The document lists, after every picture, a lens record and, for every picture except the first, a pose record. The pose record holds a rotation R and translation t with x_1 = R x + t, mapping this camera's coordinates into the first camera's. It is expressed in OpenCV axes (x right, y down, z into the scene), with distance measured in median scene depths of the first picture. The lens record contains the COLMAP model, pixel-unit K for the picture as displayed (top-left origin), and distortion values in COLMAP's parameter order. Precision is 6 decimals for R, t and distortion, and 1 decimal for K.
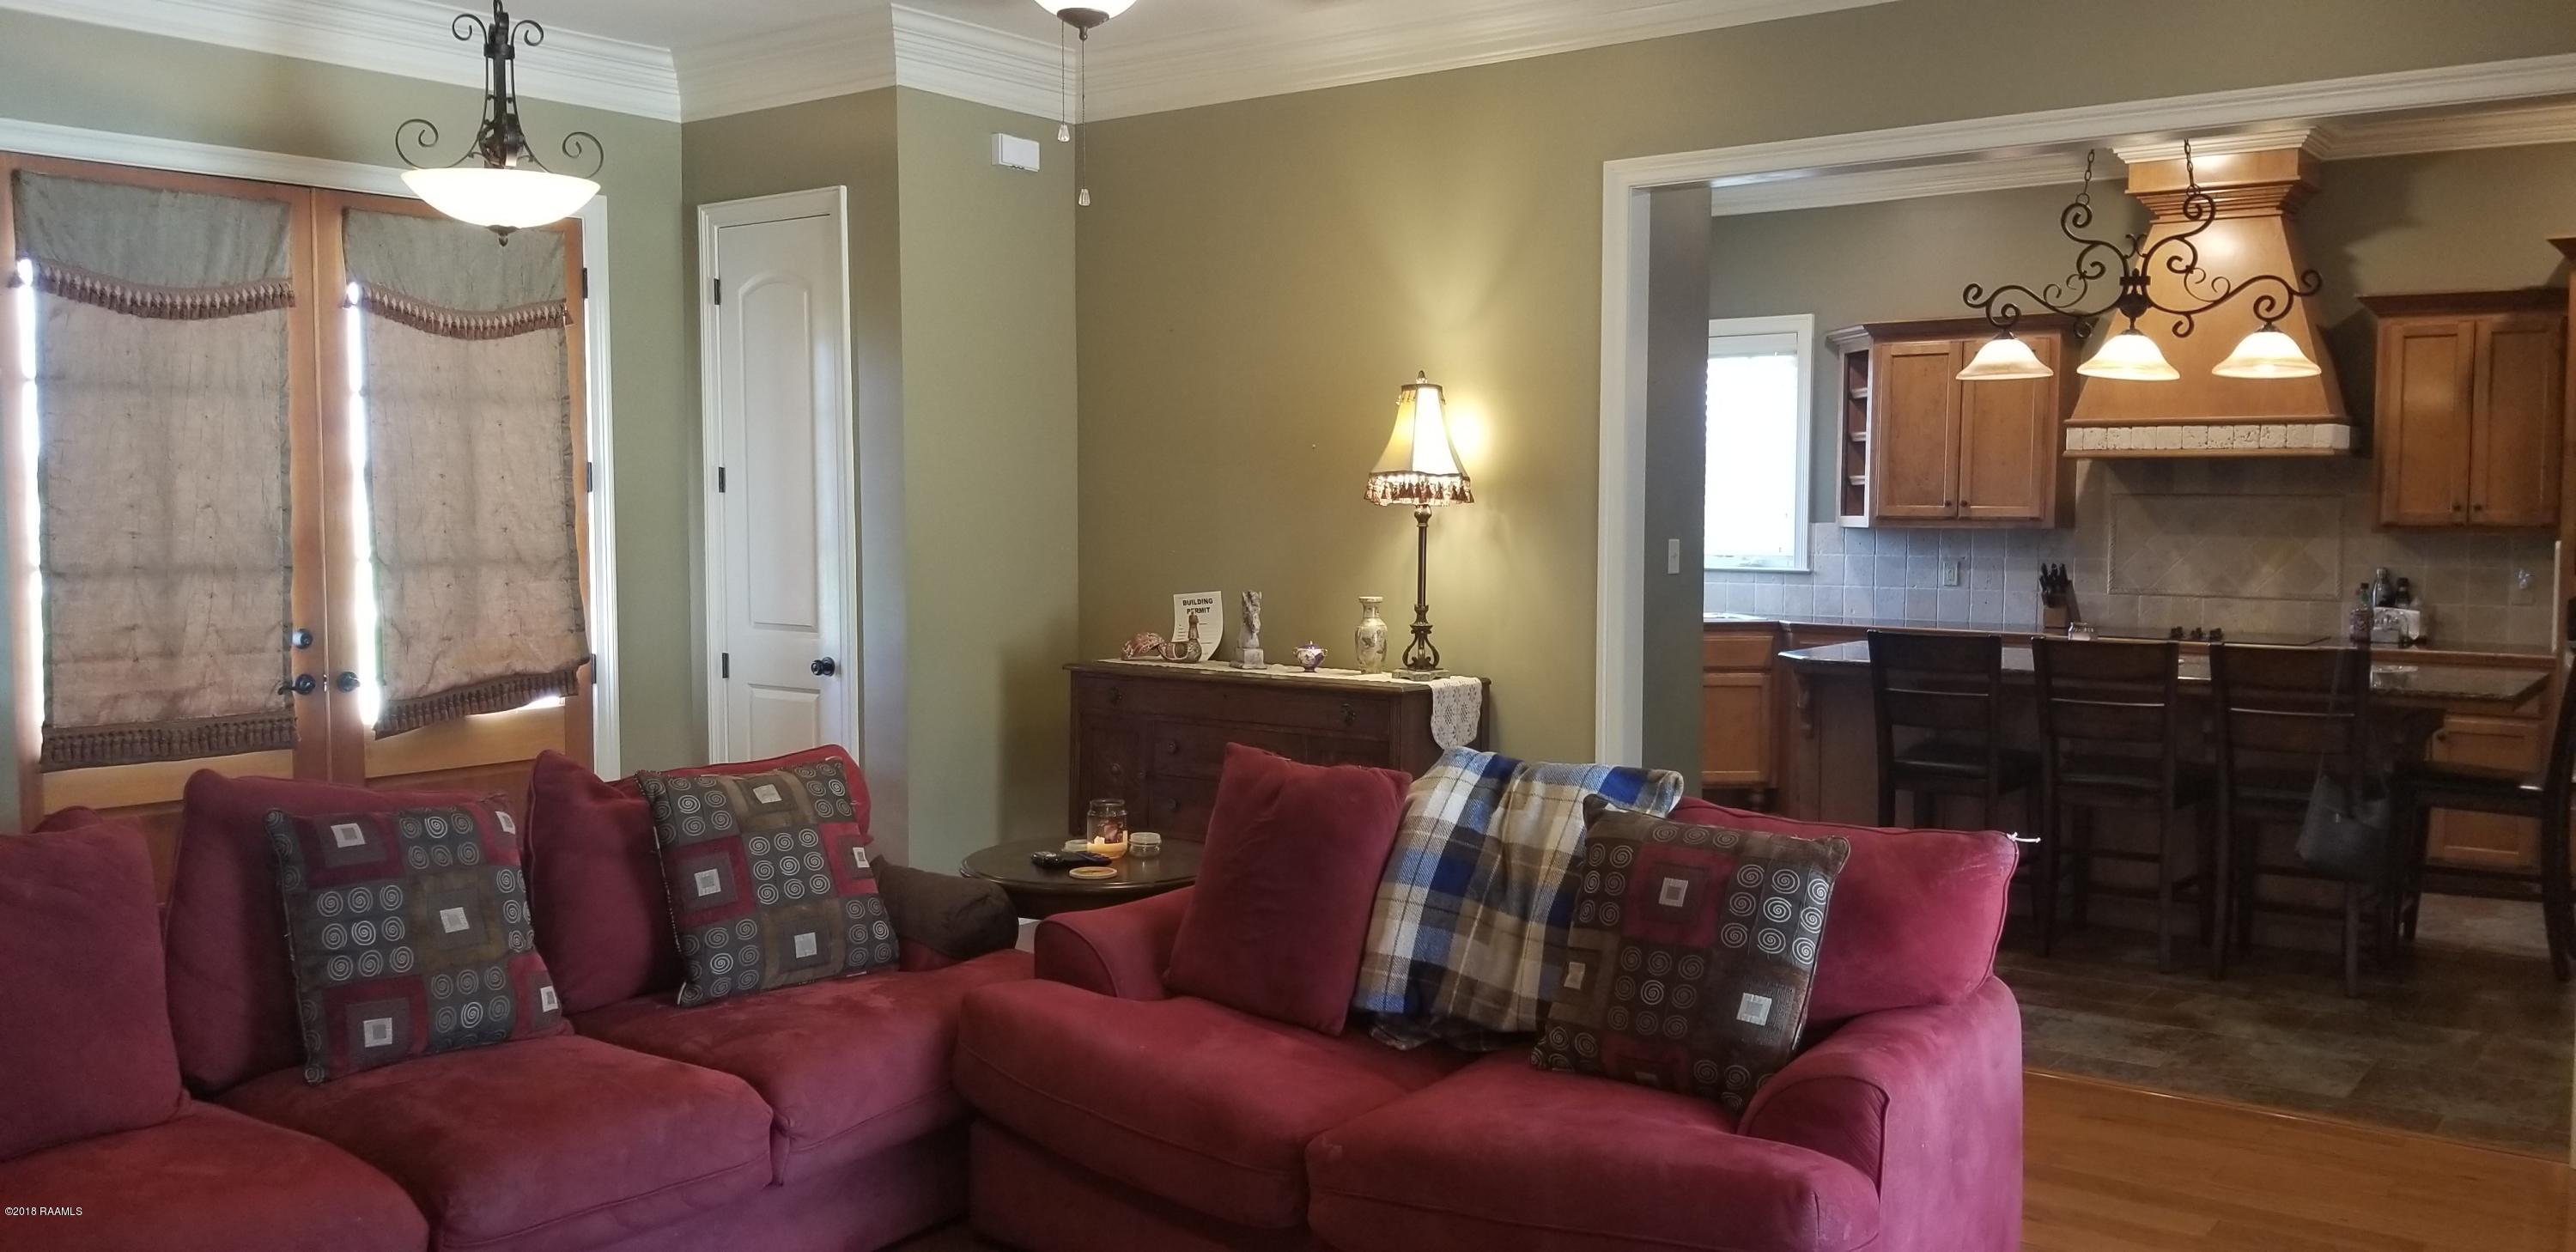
lens RADIAL K [[2030.4, 0, 1288.0], [0, 2030.4, 626.0], [0, 0, 1]] dist [0.002824, 0.003487]
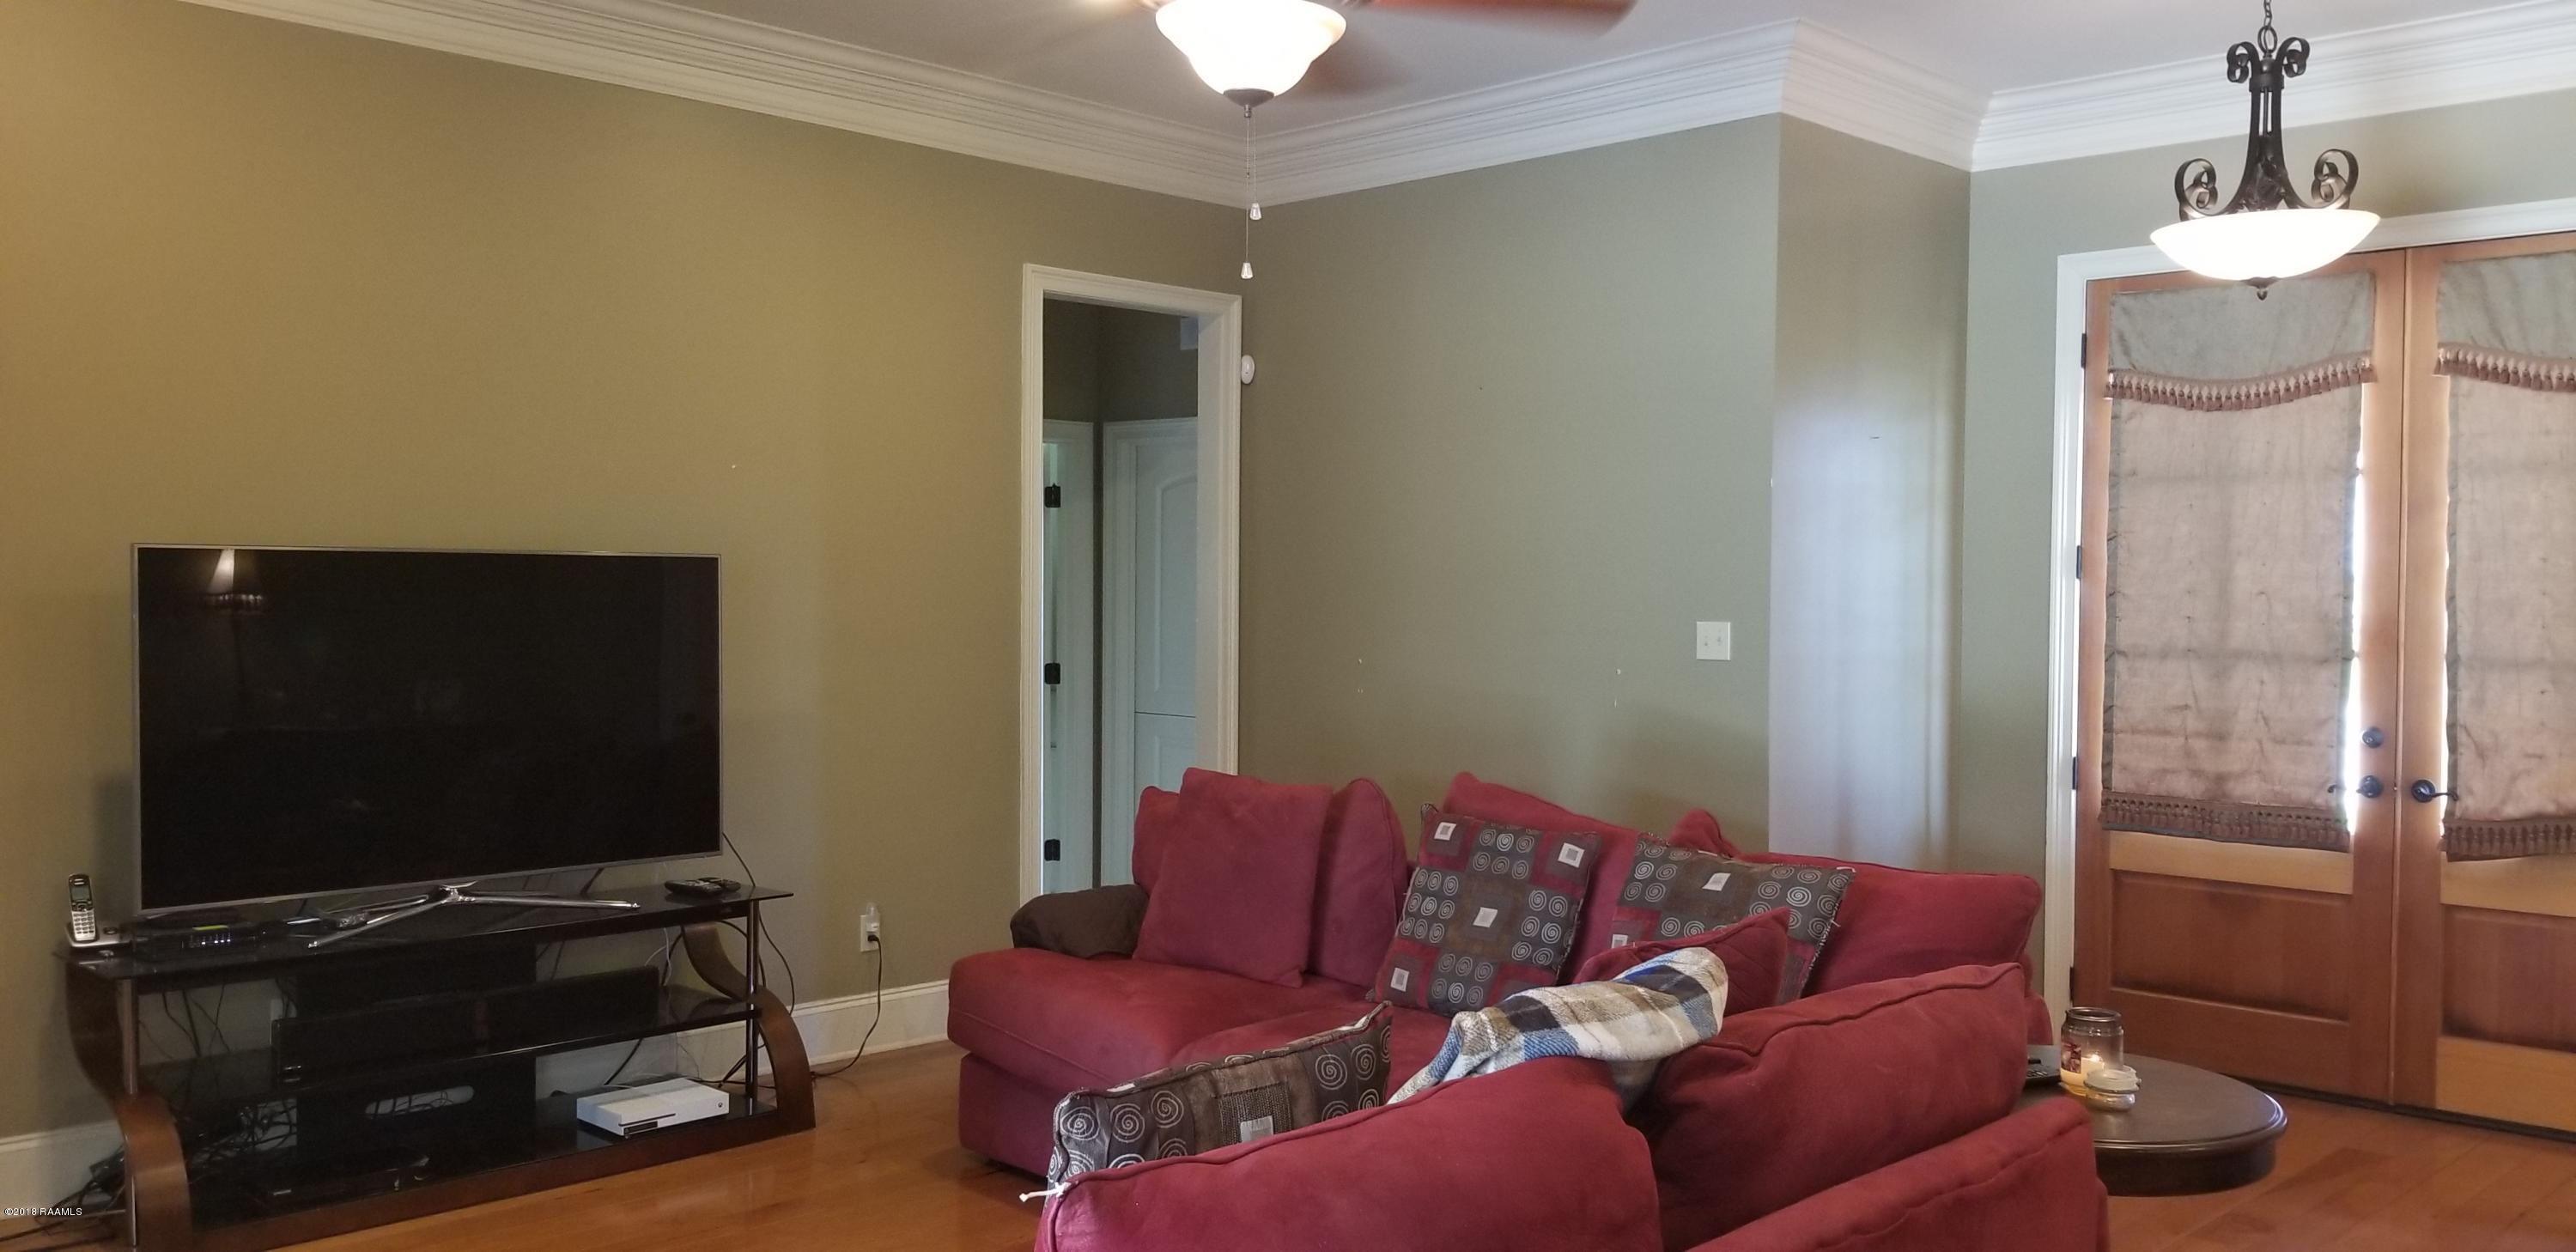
lens RADIAL K [[2030.4, 0, 1288.0], [0, 2030.4, 626.0], [0, 0, 1]] dist [0.002824, 0.003487]
pose [[-0.114847, 0.018105, -0.993218, 0.520362], [-0.074858, 0.996833, 0.026827, -0.034138], [0.990559, 0.077432, -0.113128, 0.648231]]
